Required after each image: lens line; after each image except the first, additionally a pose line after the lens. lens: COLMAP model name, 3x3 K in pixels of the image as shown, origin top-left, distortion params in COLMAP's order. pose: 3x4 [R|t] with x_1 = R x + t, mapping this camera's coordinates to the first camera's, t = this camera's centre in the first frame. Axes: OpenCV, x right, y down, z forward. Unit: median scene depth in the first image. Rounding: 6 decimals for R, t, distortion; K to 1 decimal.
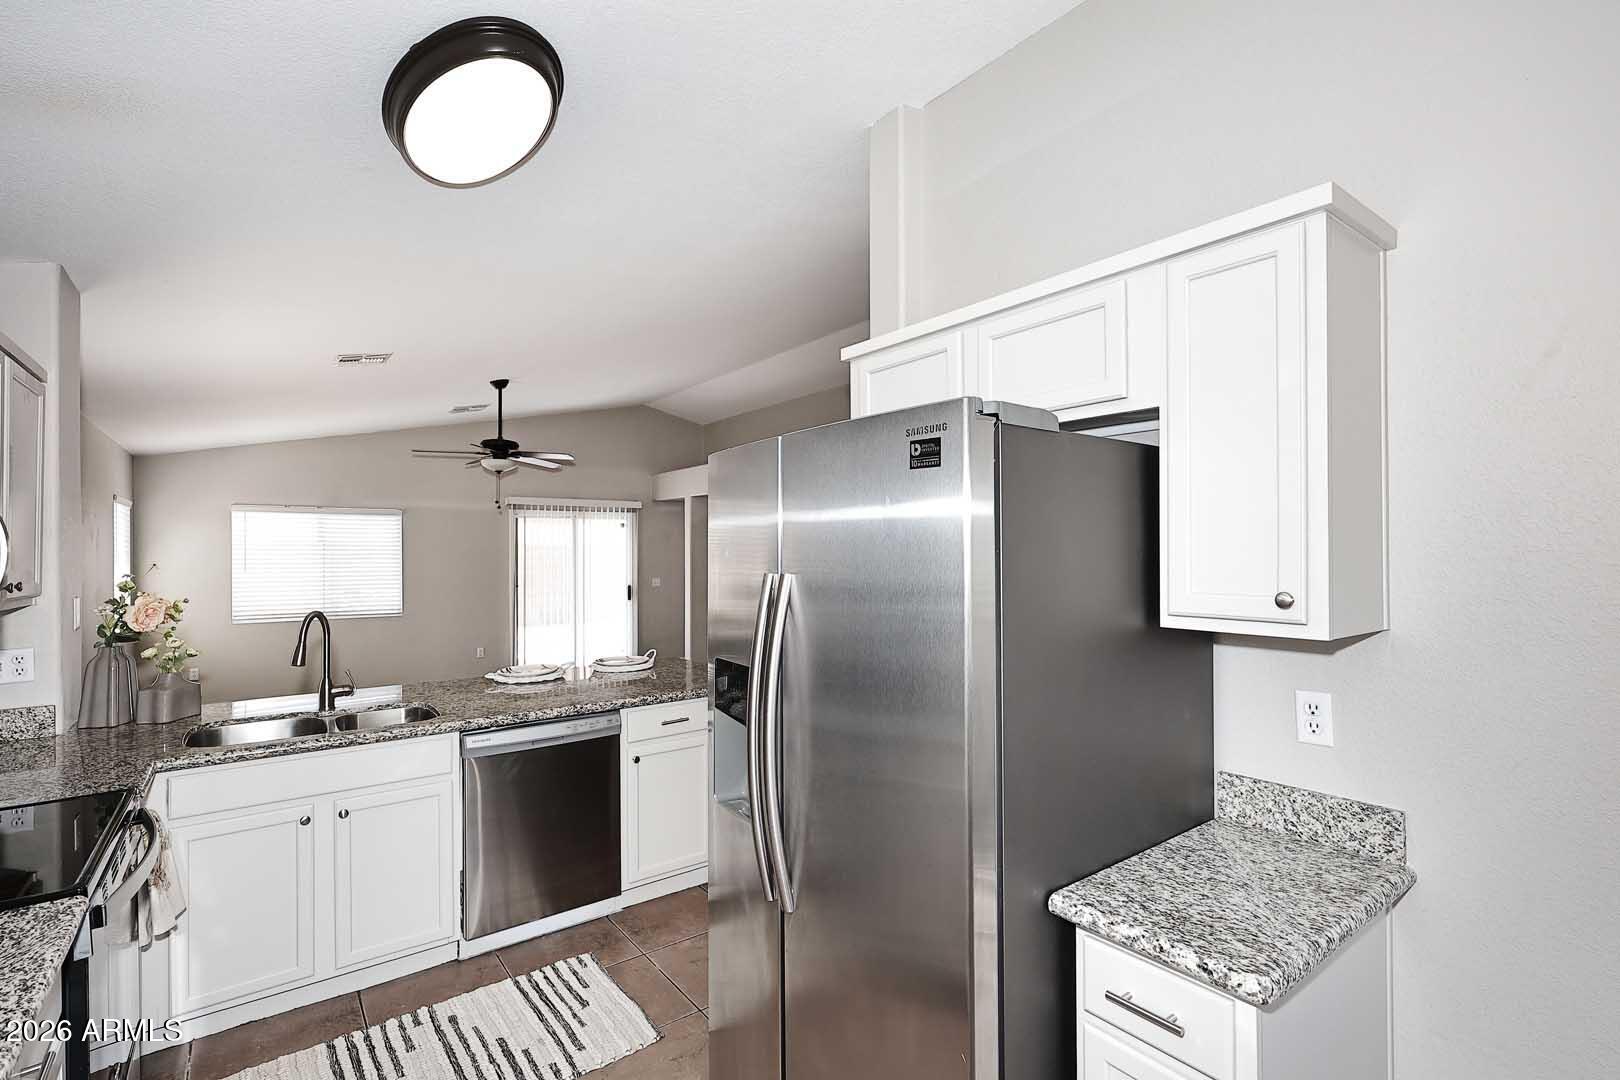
lens RADIAL K [[752.5, 0, 818.2], [0, 752.5, 544.8], [0, 0, 1]] dist [0.004885, -0.000860]
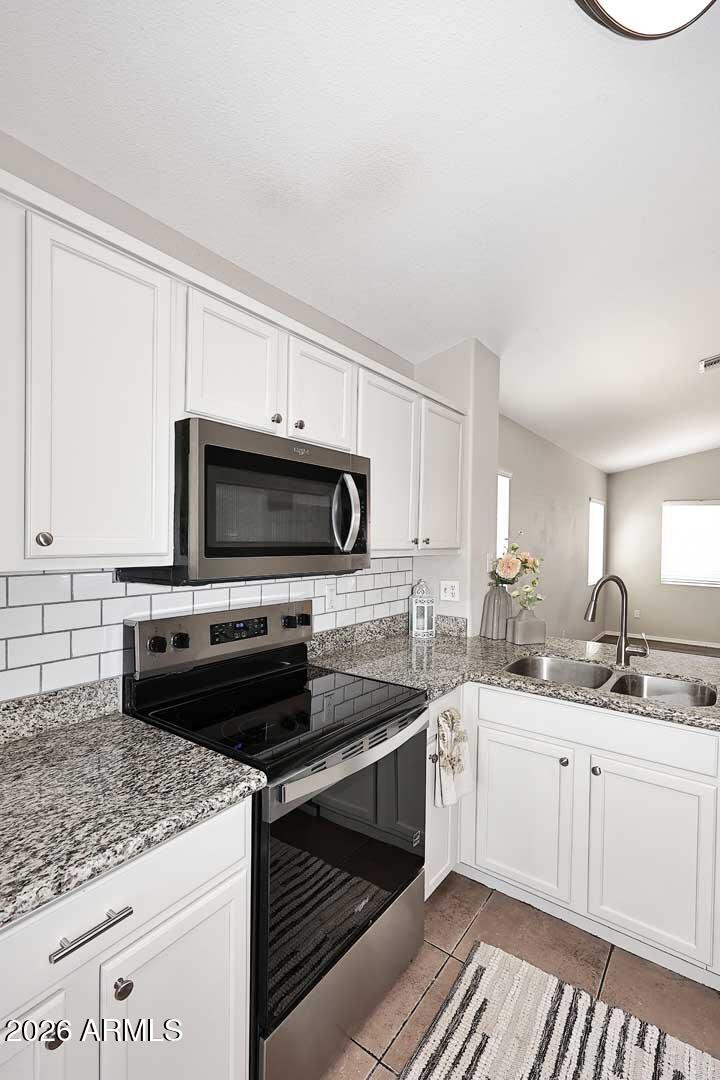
lens RADIAL K [[501.7, 0, 358.1], [0, 501.7, 545.2], [0, 0, 1]] dist [0.004885, -0.000860]
pose [[0.290035, 0.031035, -0.956513, -0.073429], [-0.011967, 0.999514, 0.028802, 0.030876], [0.956941, 0.003093, 0.290266, 0.492326]]
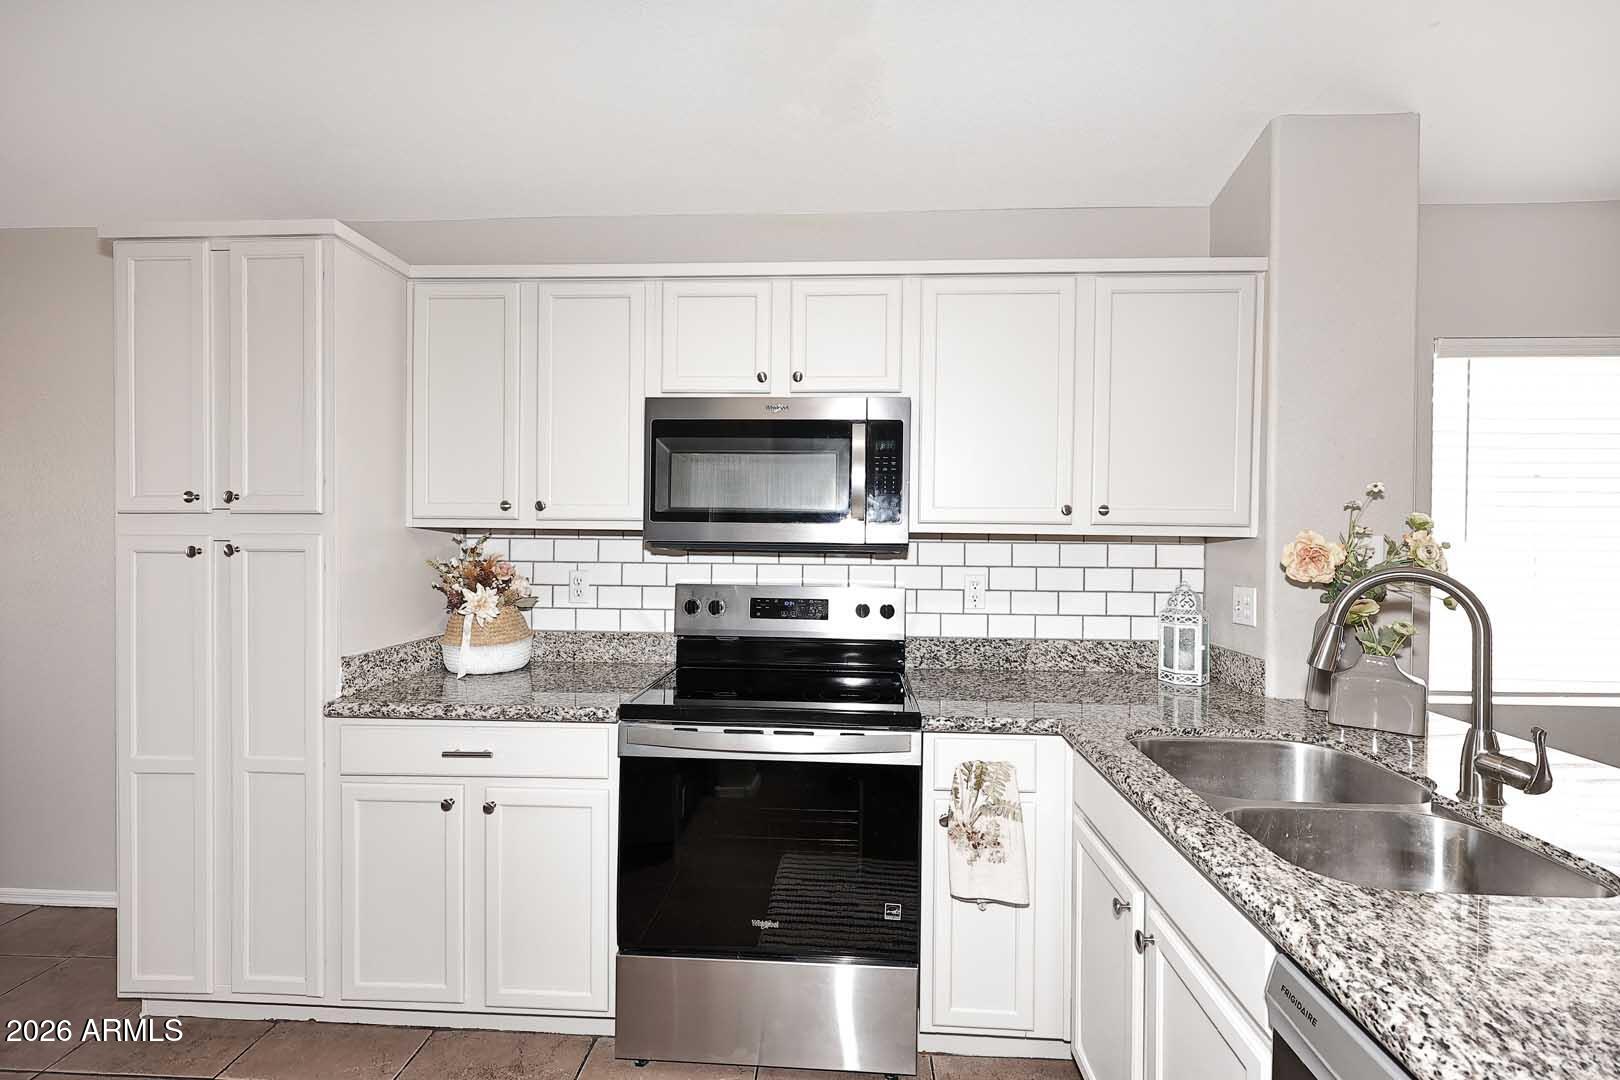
lens RADIAL K [[705.0, 0, 815.5], [0, 705.0, 541.8], [0, 0, 1]] dist [0.003081, 0.000926]
pose [[-0.642277, 0.009155, -0.766418, -0.112745], [0.002633, 0.999949, 0.009737, 0.076737], [0.766468, 0.004236, -0.642269, 1.161675]]
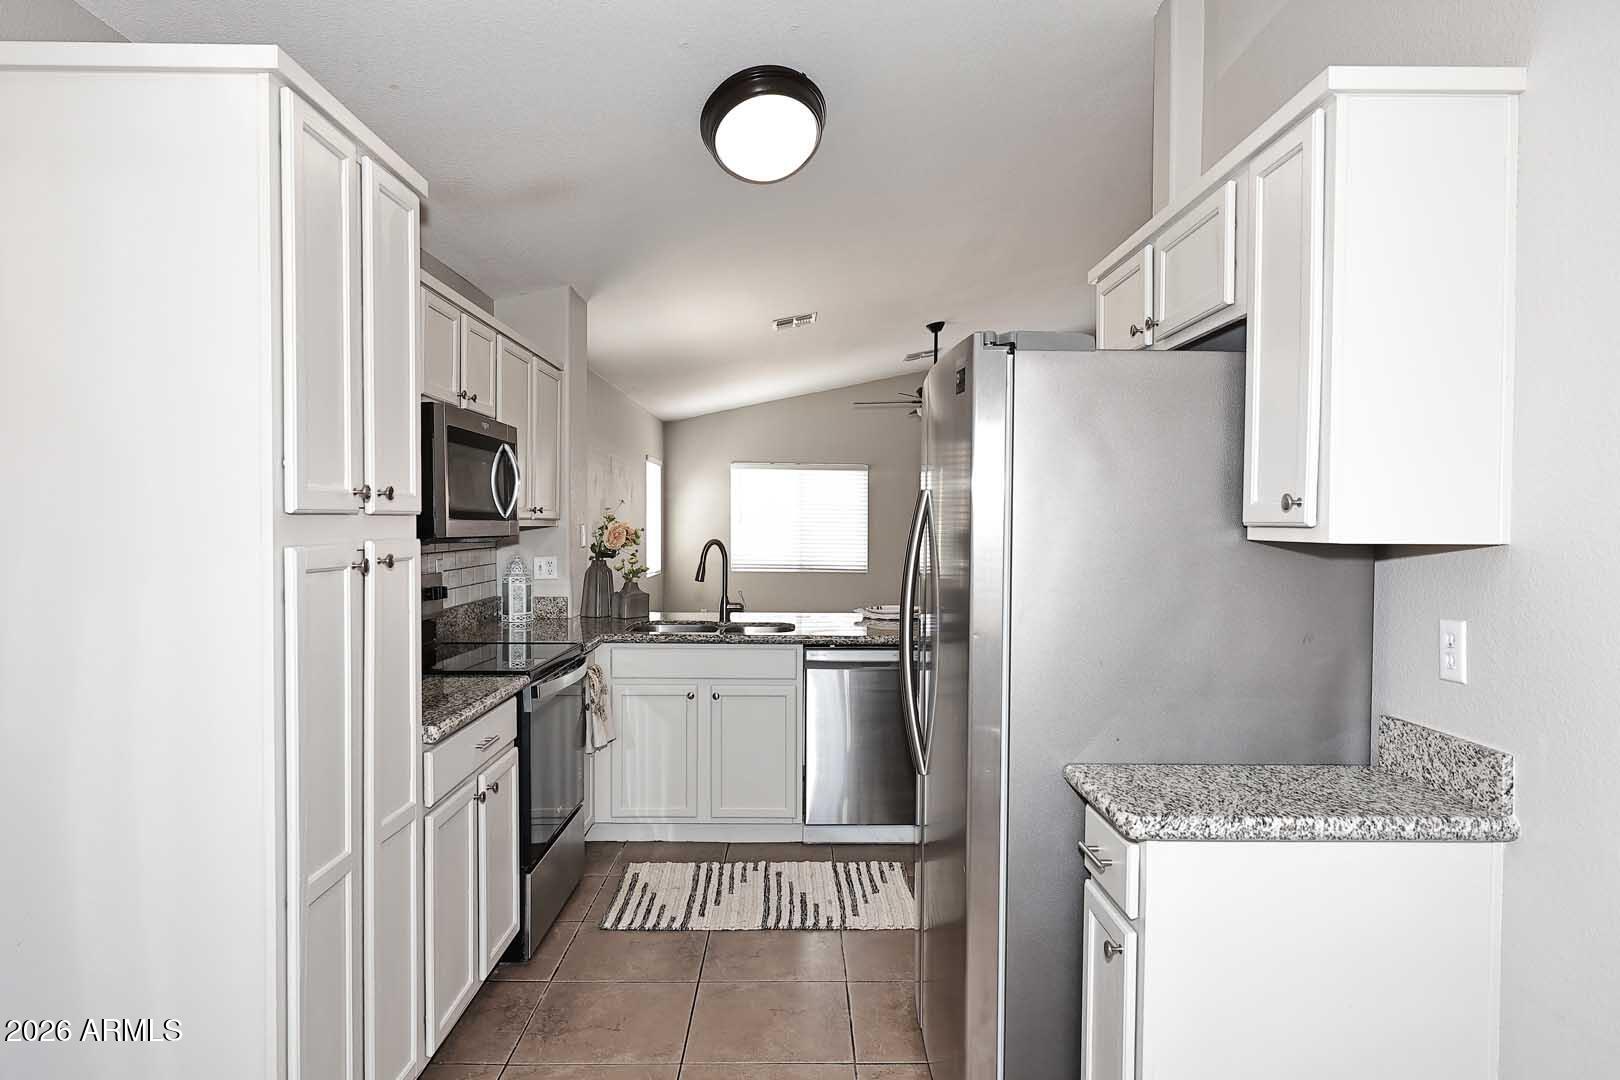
lens RADIAL K [[973.3, 0, 806.5], [0, 973.3, 528.6], [0, 0, 1]] dist [-0.017228, -0.000864]
pose [[0.803891, 0.016944, -0.594536, 0.457779], [-0.007060, 0.999796, 0.018947, 0.046209], [0.594735, -0.011034, 0.803846, -0.212594]]
